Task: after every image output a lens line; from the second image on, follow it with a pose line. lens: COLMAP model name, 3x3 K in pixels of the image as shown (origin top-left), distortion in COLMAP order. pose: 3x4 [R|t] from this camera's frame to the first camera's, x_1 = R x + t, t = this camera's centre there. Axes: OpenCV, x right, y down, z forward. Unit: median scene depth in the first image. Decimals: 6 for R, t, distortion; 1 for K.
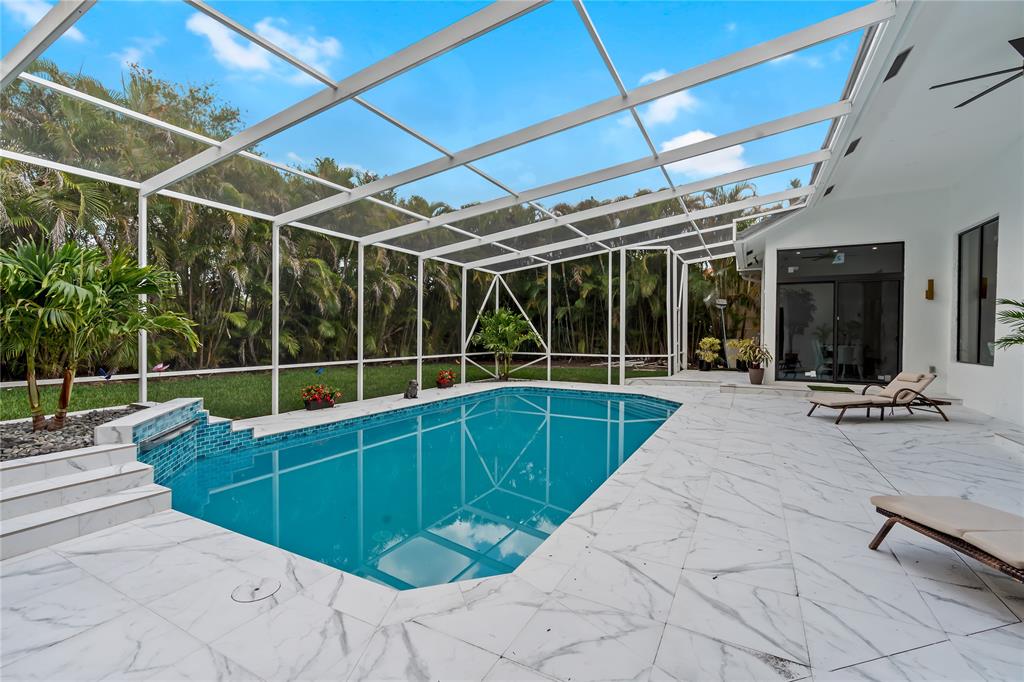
lens RADIAL K [[465.5, 0, 510.4], [0, 465.5, 344.4], [0, 0, 1]] dist [-0.003350, -0.000524]
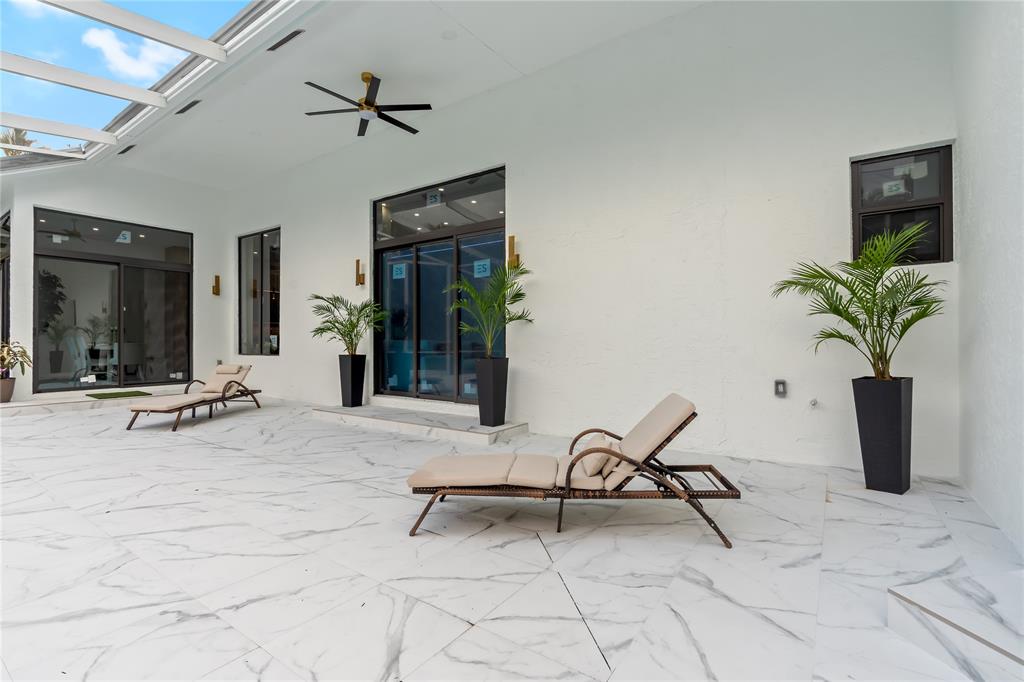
lens RADIAL K [[465.5, 0, 510.4], [0, 465.5, 344.4], [0, 0, 1]] dist [-0.003350, -0.000524]
pose [[0.120637, -0.015446, 0.992577, -0.048850], [0.028935, 0.999509, 0.012037, 0.023395], [-0.992275, 0.027268, 0.121025, 0.294910]]
